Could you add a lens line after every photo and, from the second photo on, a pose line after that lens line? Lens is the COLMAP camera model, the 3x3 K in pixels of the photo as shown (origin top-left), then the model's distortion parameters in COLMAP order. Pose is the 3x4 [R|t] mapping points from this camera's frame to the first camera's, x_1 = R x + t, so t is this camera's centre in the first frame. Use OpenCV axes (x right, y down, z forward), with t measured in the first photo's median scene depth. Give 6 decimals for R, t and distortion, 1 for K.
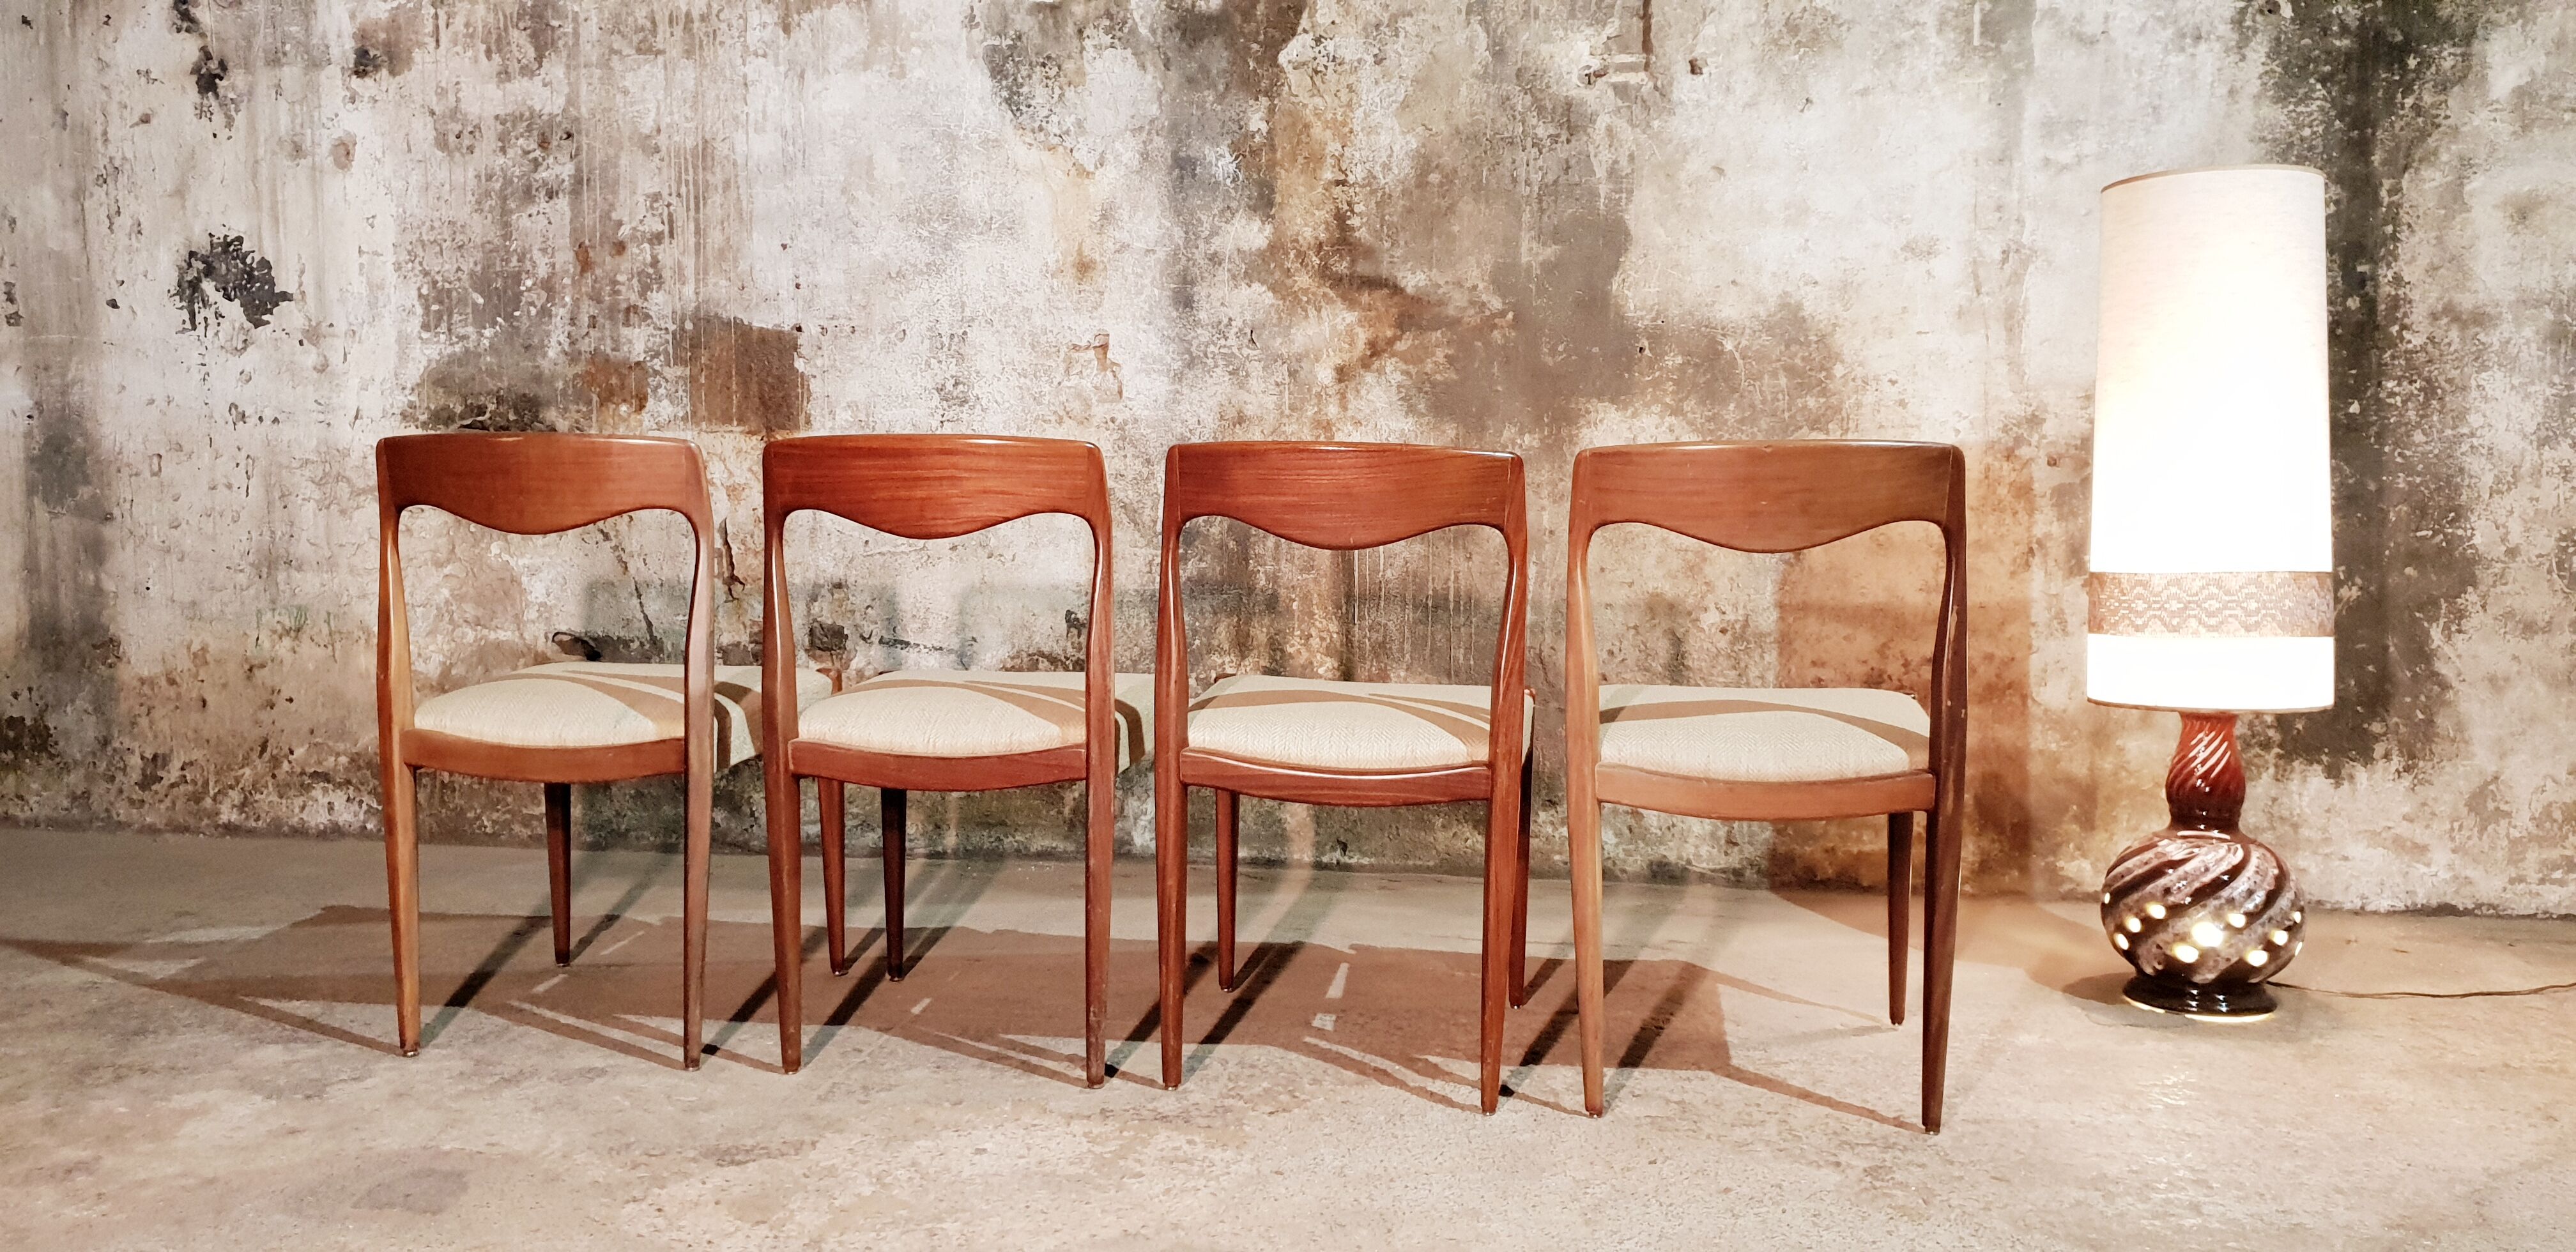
lens RADIAL K [[1974.5, 0, 1301.1], [0, 1974.5, 593.1], [0, 0, 1]] dist [0.069252, -0.115006]
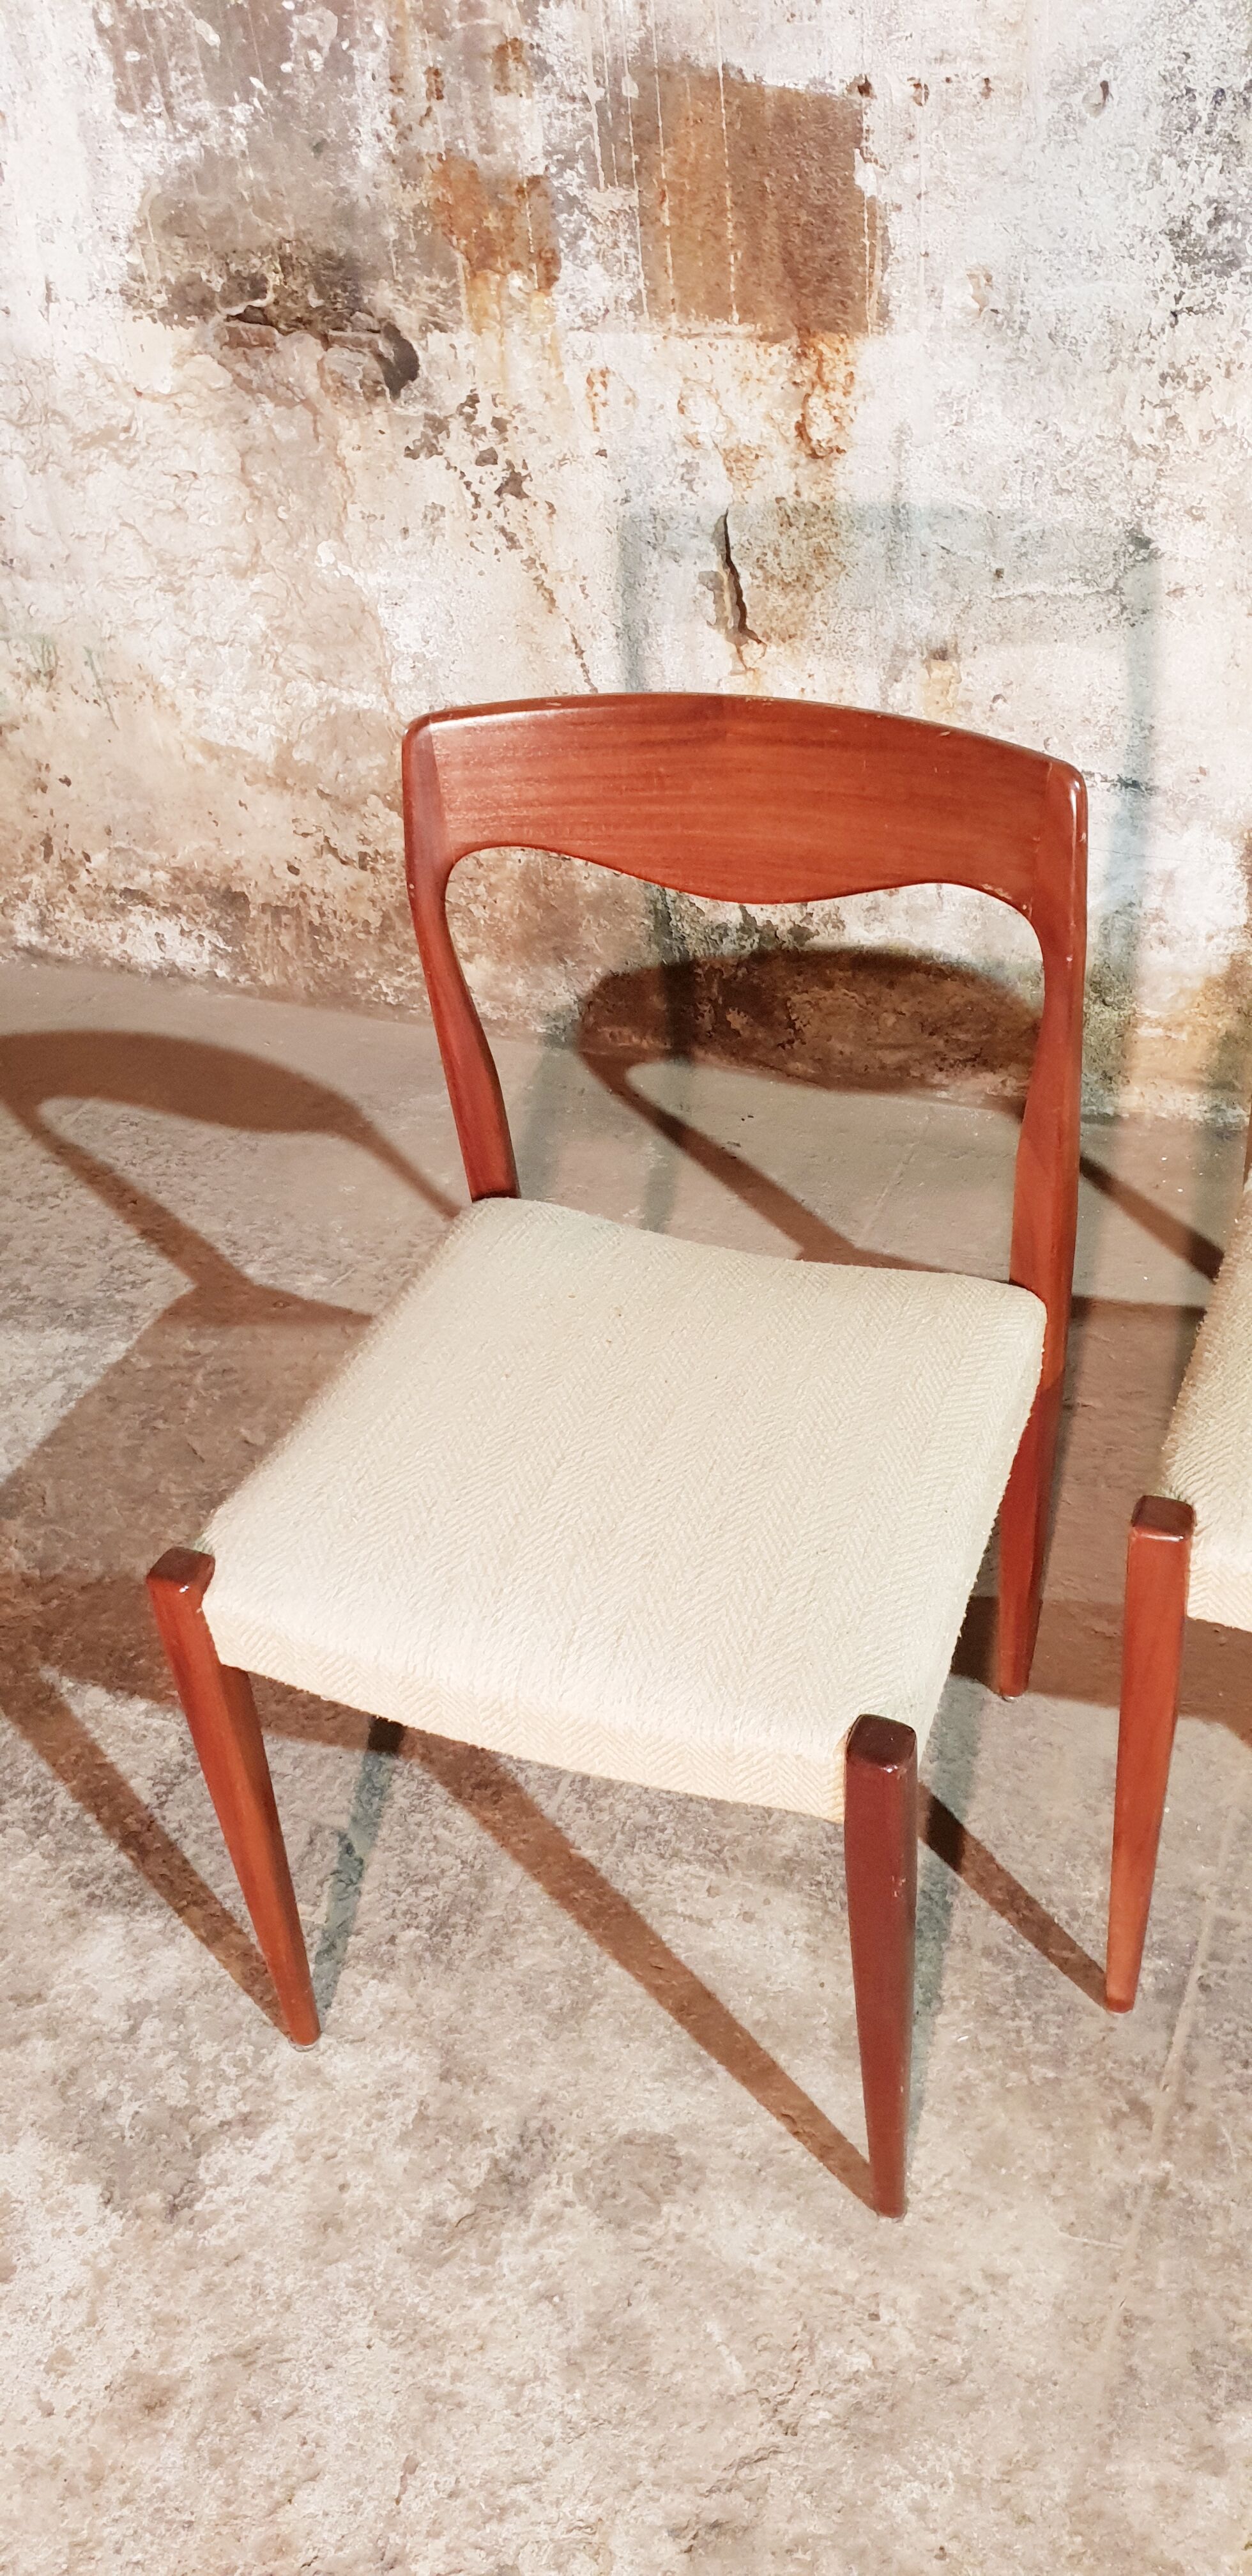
lens RADIAL K [[2051.2, 0, 675.1], [0, 2051.2, 1289.6], [0, 0, 1]] dist [0.007273, 0.043745]
pose [[0.967097, 0.082038, -0.240817, -0.164460], [0.067945, 0.828911, 0.555239, -0.175730], [0.245166, -0.553333, 0.796063, 0.480648]]
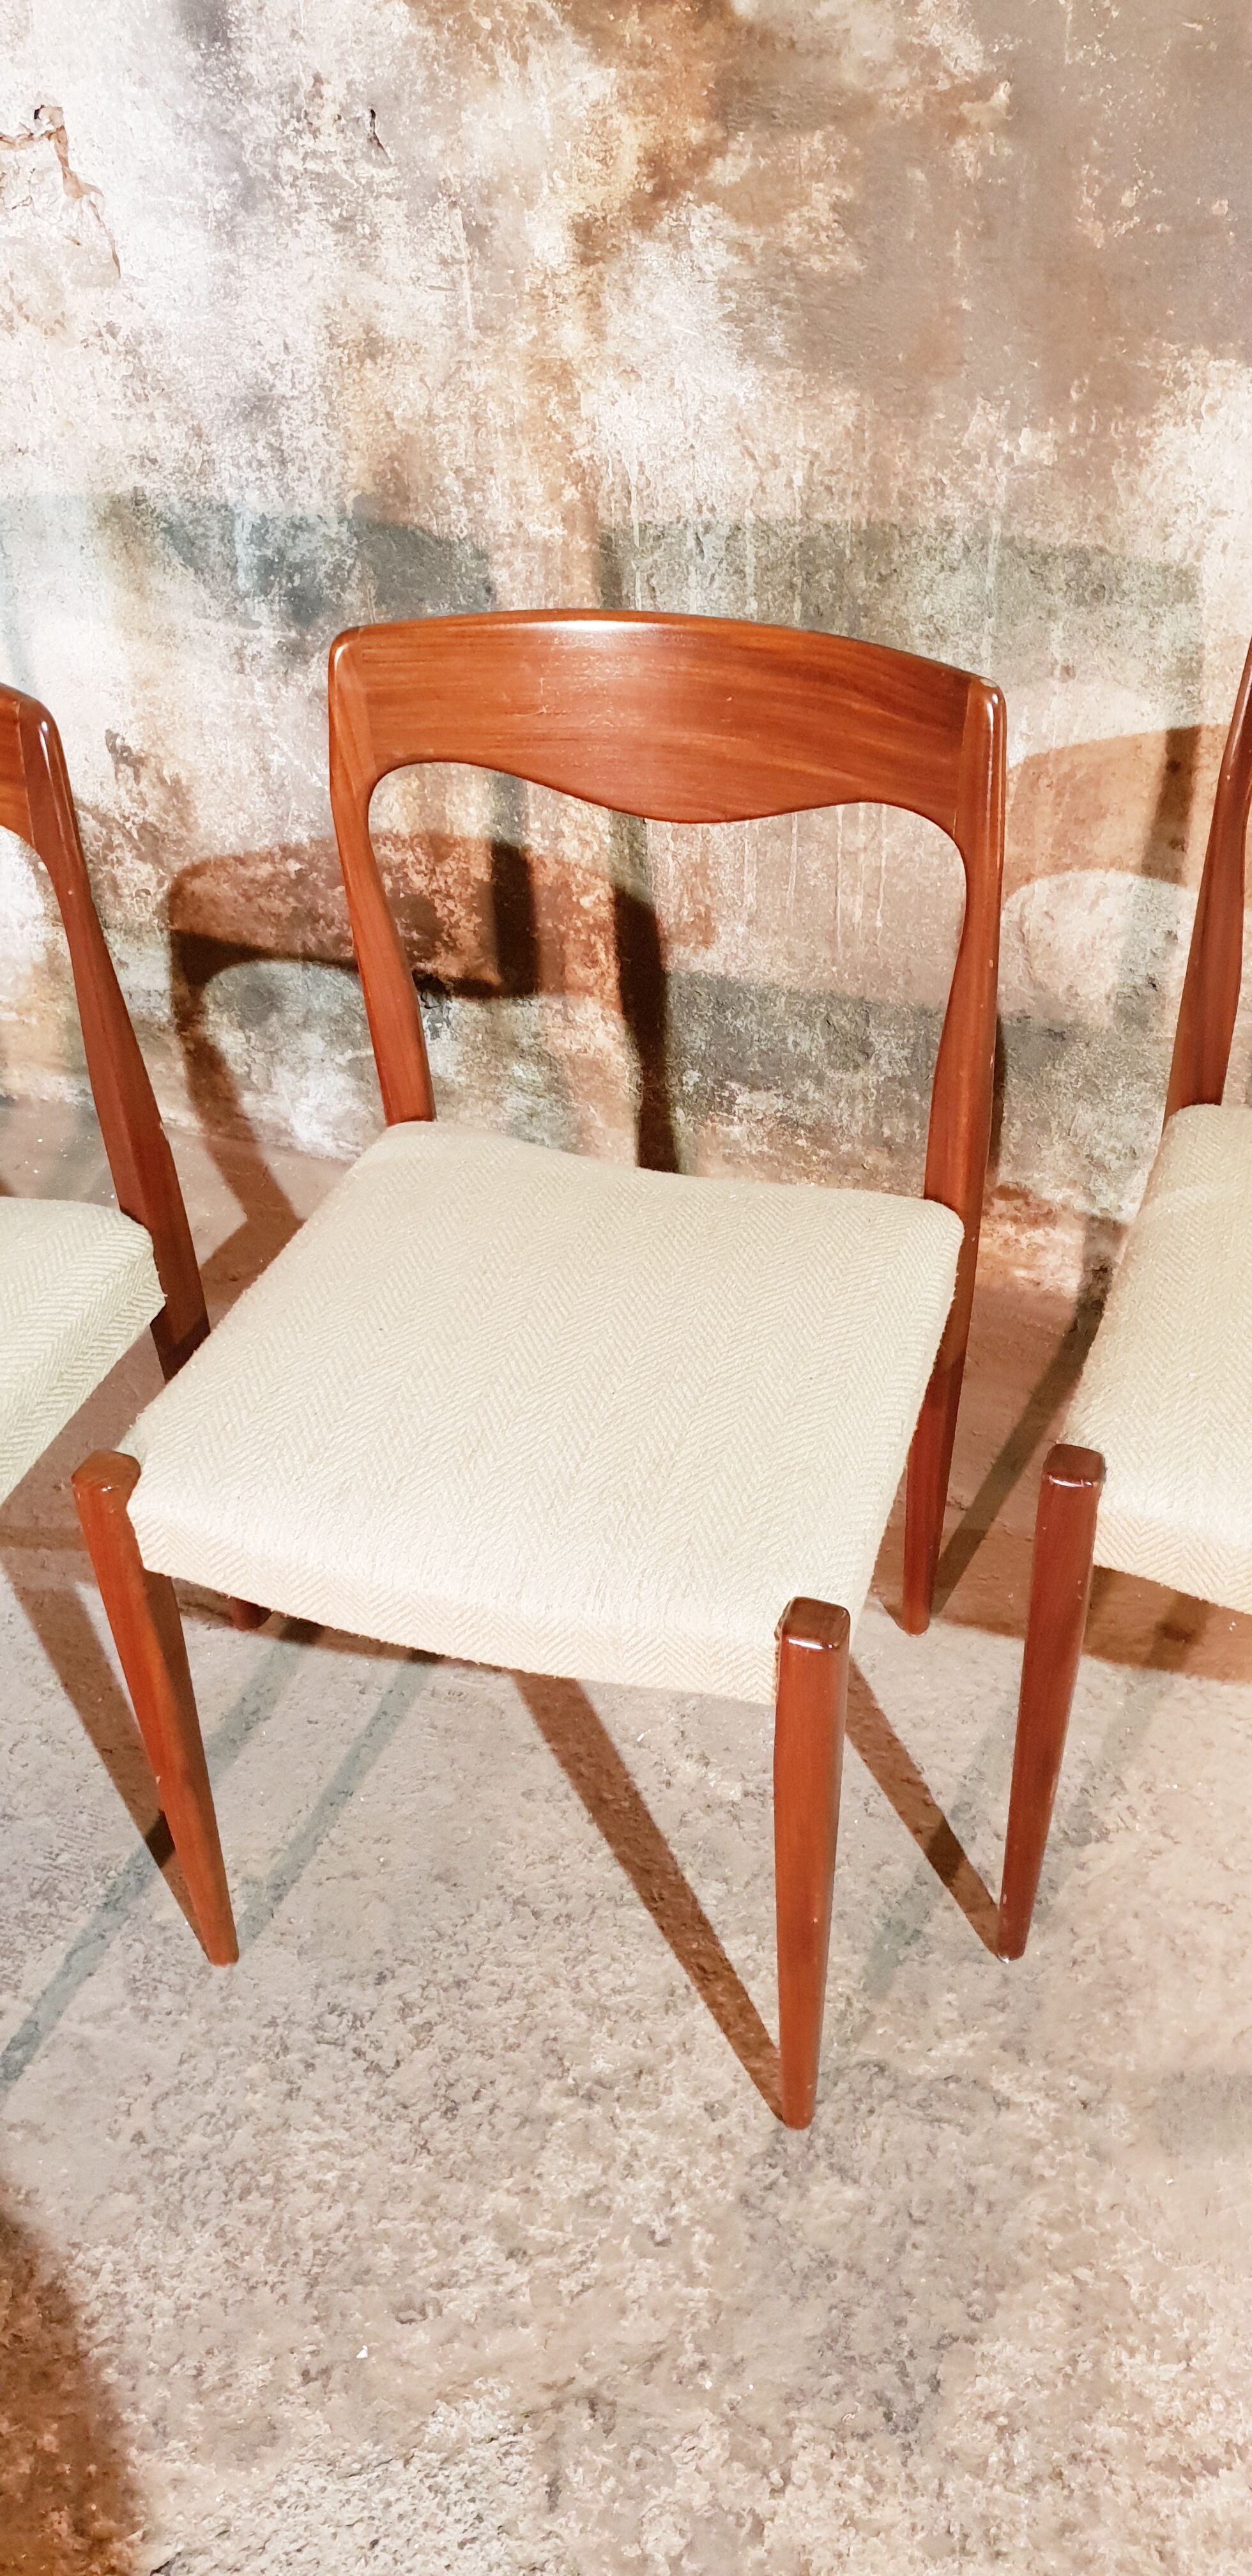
lens RADIAL K [[1963.1, 0, 709.4], [0, 1963.1, 1320.7], [0, 0, 1]] dist [-0.059066, 0.059678]
pose [[0.983757, 0.096850, -0.151140, 0.125403], [0.009583, 0.812432, 0.582977, -0.161047], [0.179252, -0.574955, 0.798308, 0.551632]]
